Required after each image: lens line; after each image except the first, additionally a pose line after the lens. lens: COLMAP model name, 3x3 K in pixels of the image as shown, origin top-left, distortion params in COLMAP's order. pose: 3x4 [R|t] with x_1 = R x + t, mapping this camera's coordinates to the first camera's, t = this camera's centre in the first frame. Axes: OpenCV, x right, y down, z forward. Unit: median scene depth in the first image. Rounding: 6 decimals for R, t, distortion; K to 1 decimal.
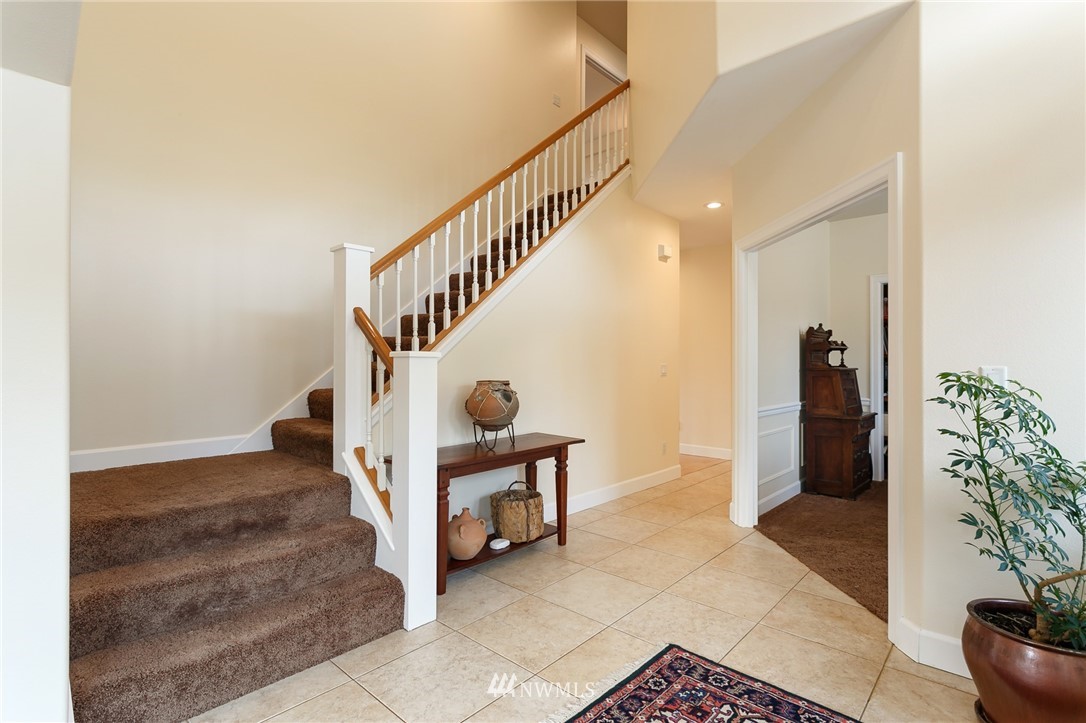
lens RADIAL K [[525.1, 0, 543.2], [0, 525.1, 361.1], [0, 0, 1]] dist [-0.001808, 0.002243]
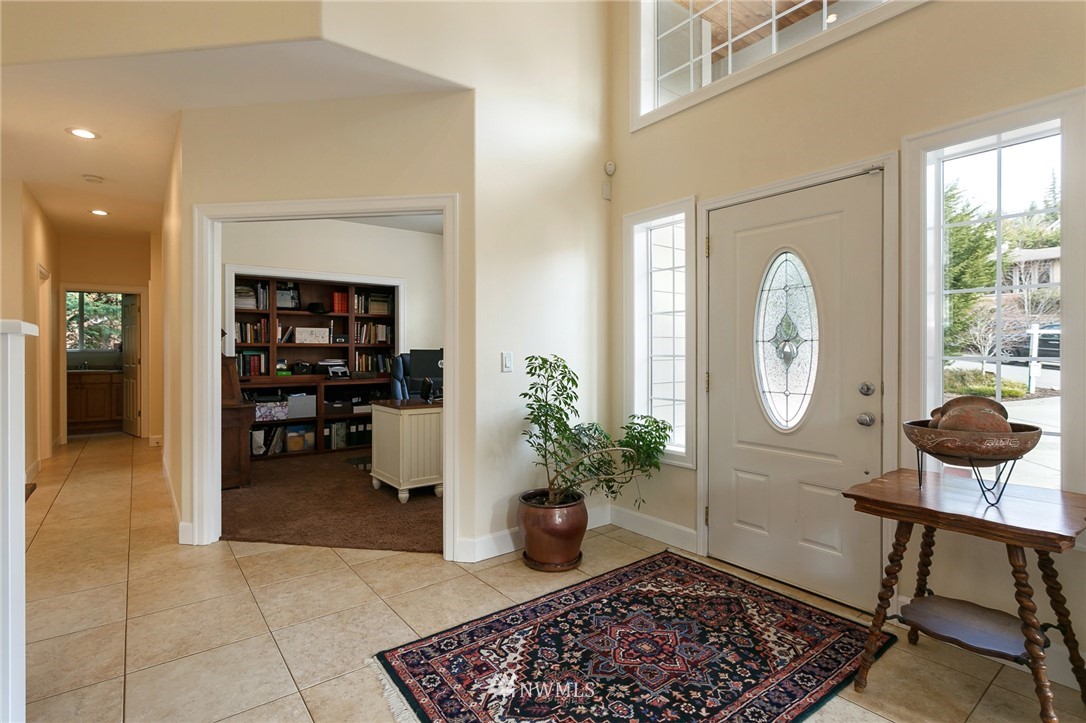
lens RADIAL K [[525.1, 0, 535.7], [0, 525.1, 357.7], [0, 0, 1]] dist [-0.001808, 0.002243]
pose [[0.184687, -0.016971, 0.982651, -0.502659], [-0.000031, 0.999851, 0.017274, -0.001613], [-0.982797, -0.003220, 0.184659, 0.457022]]
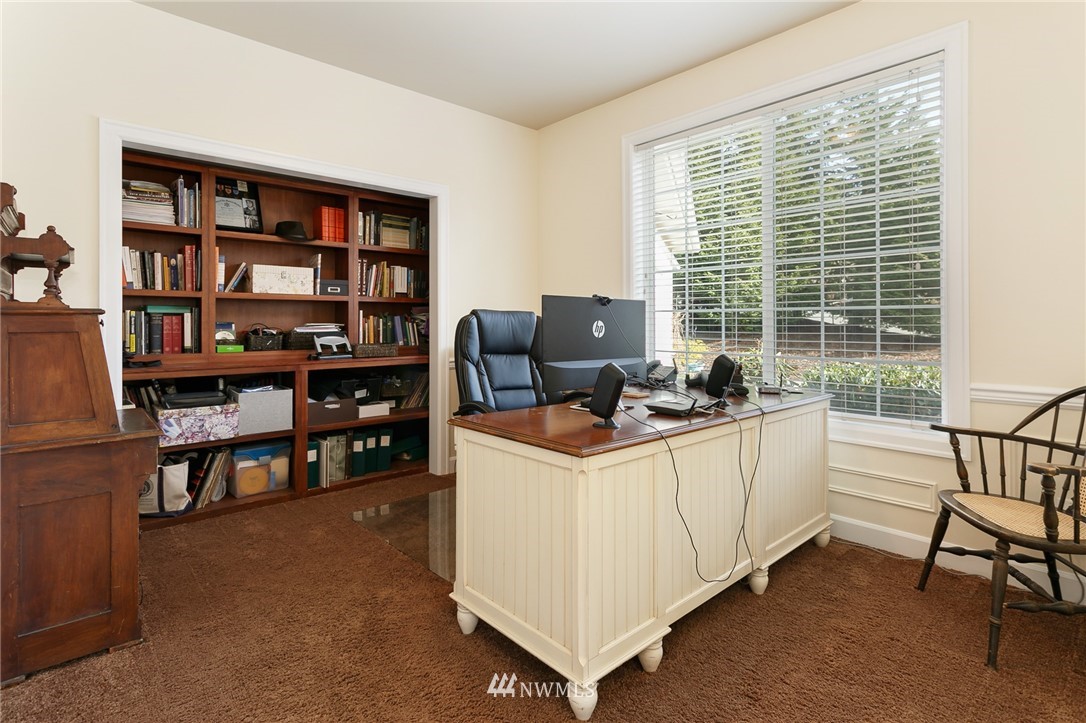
lens RADIAL K [[525.1, 0, 543.0], [0, 525.1, 324.9], [0, 0, 1]] dist [-0.001808, 0.002243]
pose [[0.092881, -0.011165, 0.995615, 0.375663], [-0.000960, 0.999936, 0.011303, 0.035605], [-0.995677, -0.002006, 0.092864, 1.104822]]
